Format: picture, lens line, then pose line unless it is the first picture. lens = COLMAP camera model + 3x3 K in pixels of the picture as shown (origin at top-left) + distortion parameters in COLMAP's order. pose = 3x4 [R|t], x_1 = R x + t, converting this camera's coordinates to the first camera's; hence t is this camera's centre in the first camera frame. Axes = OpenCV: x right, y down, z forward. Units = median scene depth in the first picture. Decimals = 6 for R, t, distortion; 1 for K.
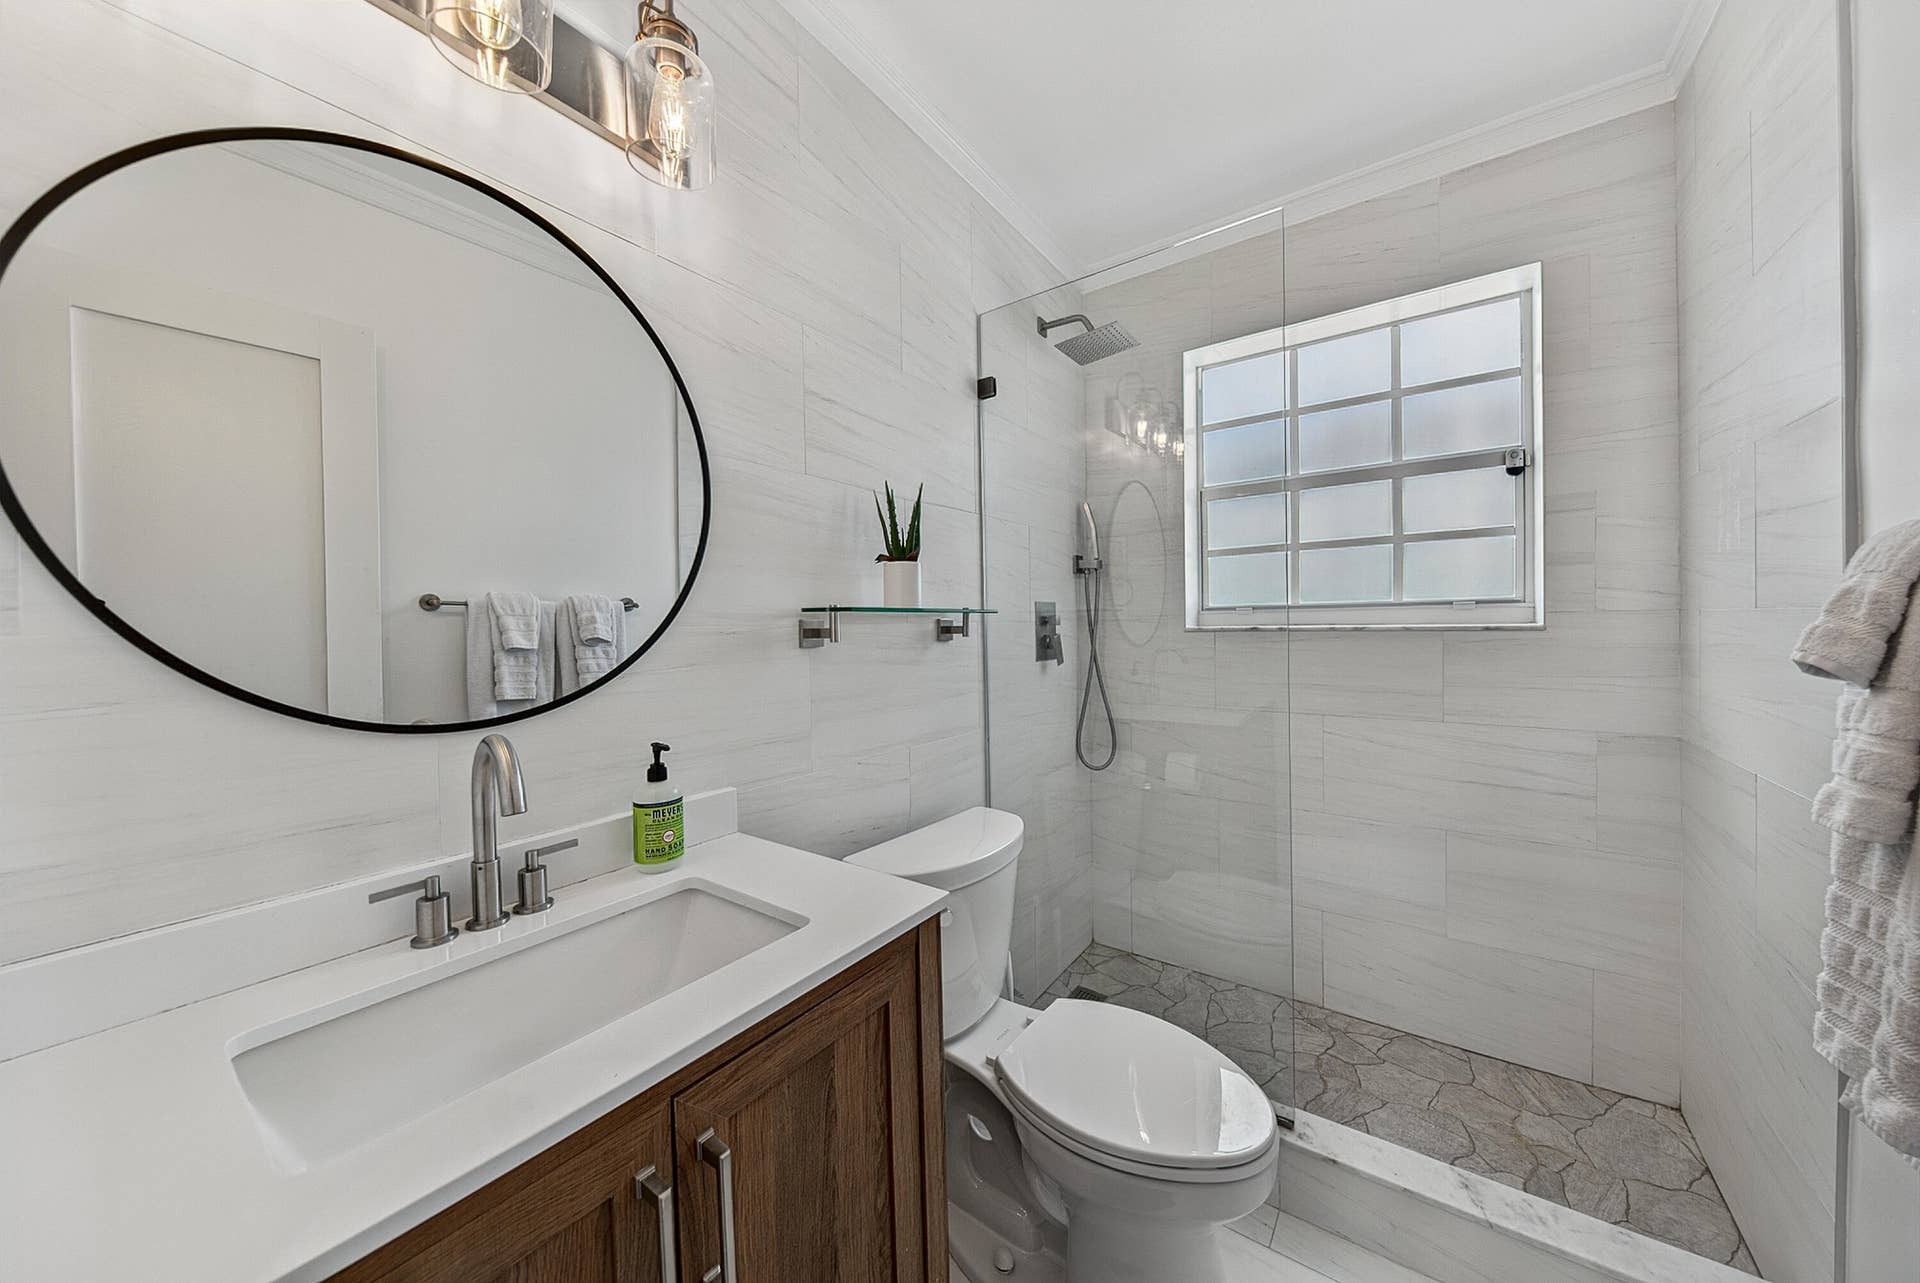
lens RADIAL K [[648.1, 0, 961.5], [0, 648.1, 630.5], [0, 0, 1]] dist [-0.000600, -0.004223]
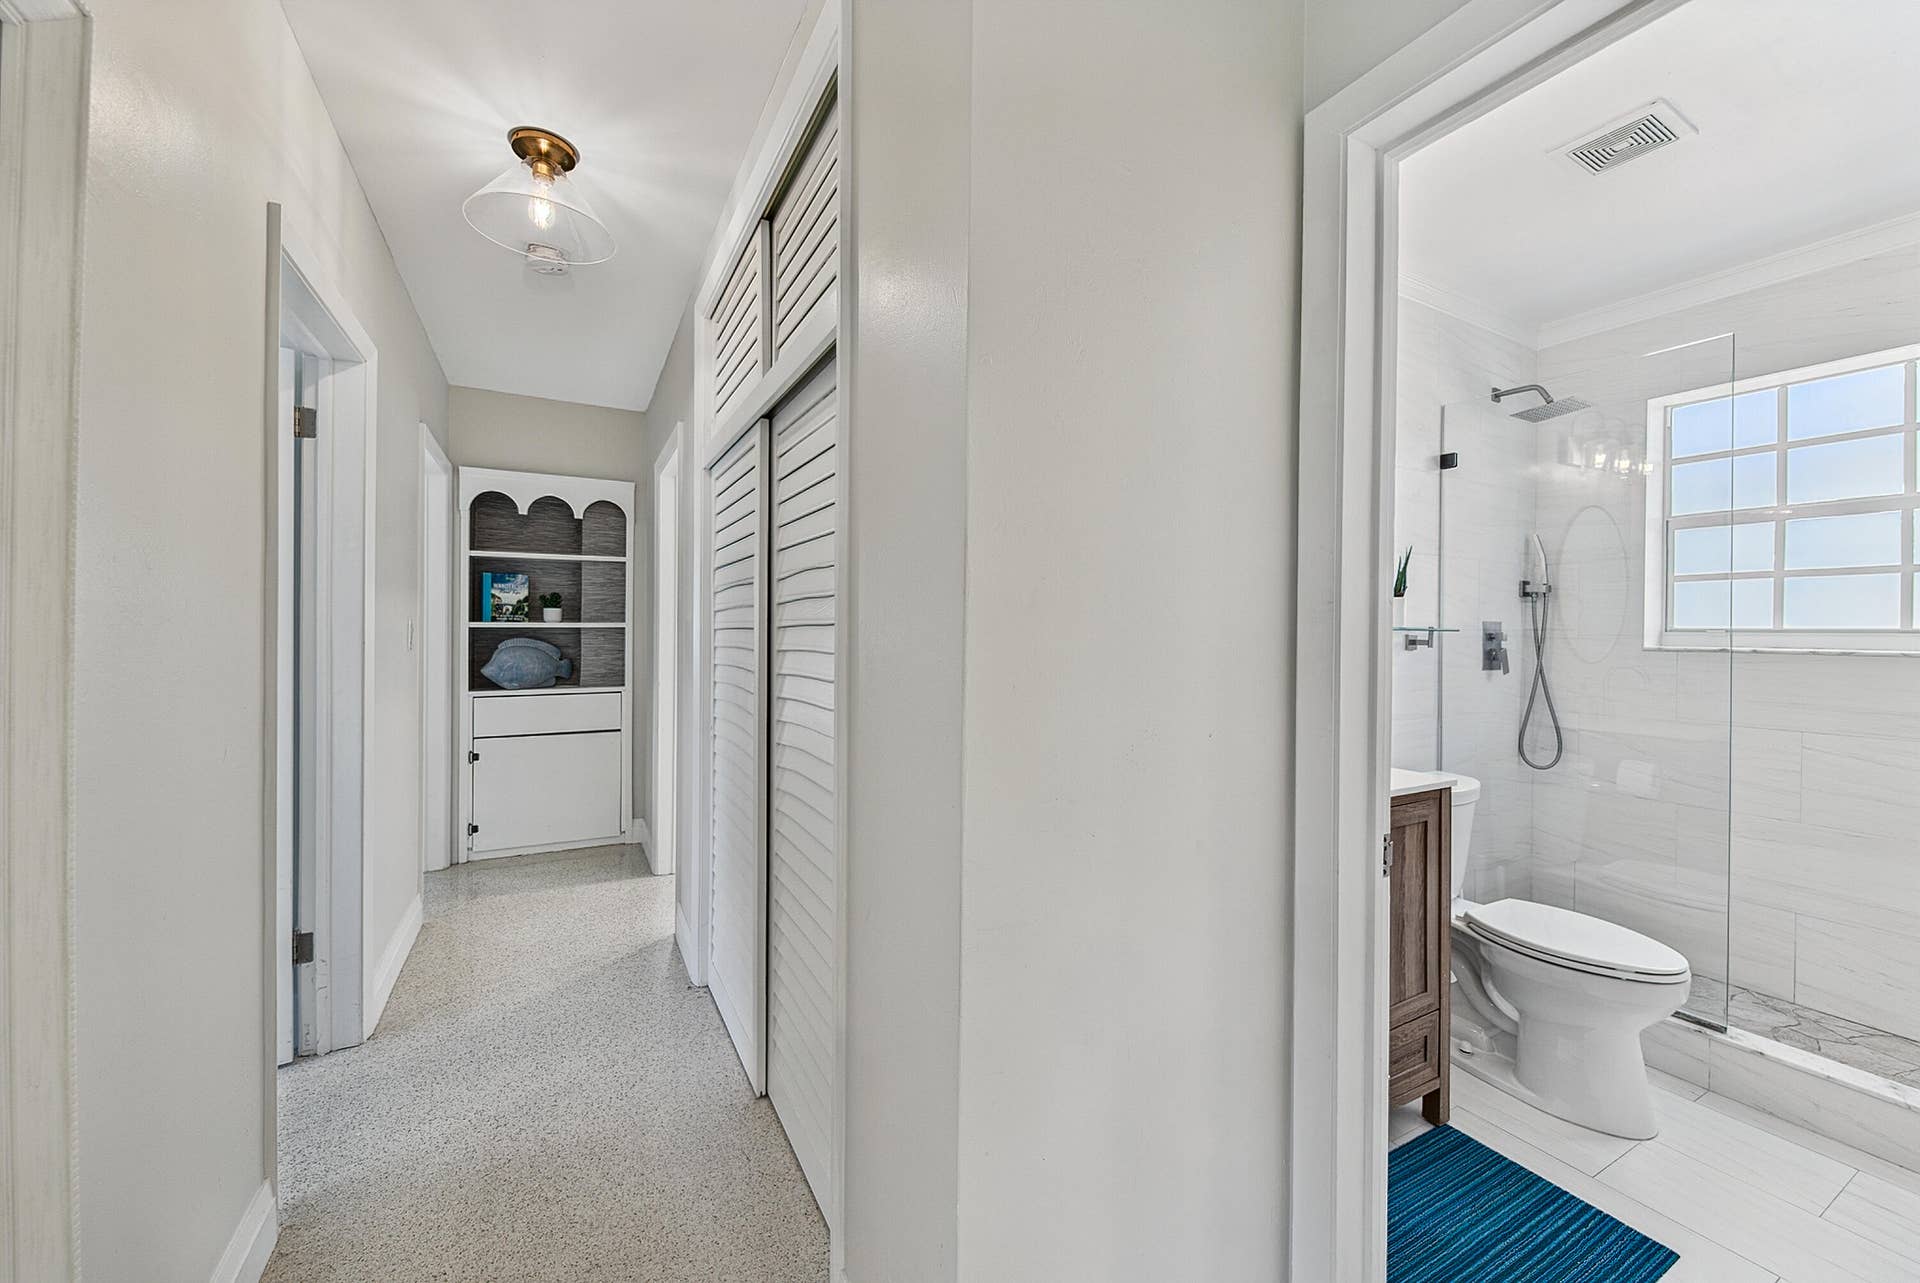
lens RADIAL K [[732.2, 0, 962.6], [0, 732.2, 632.3], [0, 0, 1]] dist [0.001706, -0.002510]
pose [[0.901055, 0.026167, -0.432914, -0.162841], [-0.028914, 0.999582, 0.000239, 0.003793], [0.432739, 0.012302, 0.901435, -0.635867]]
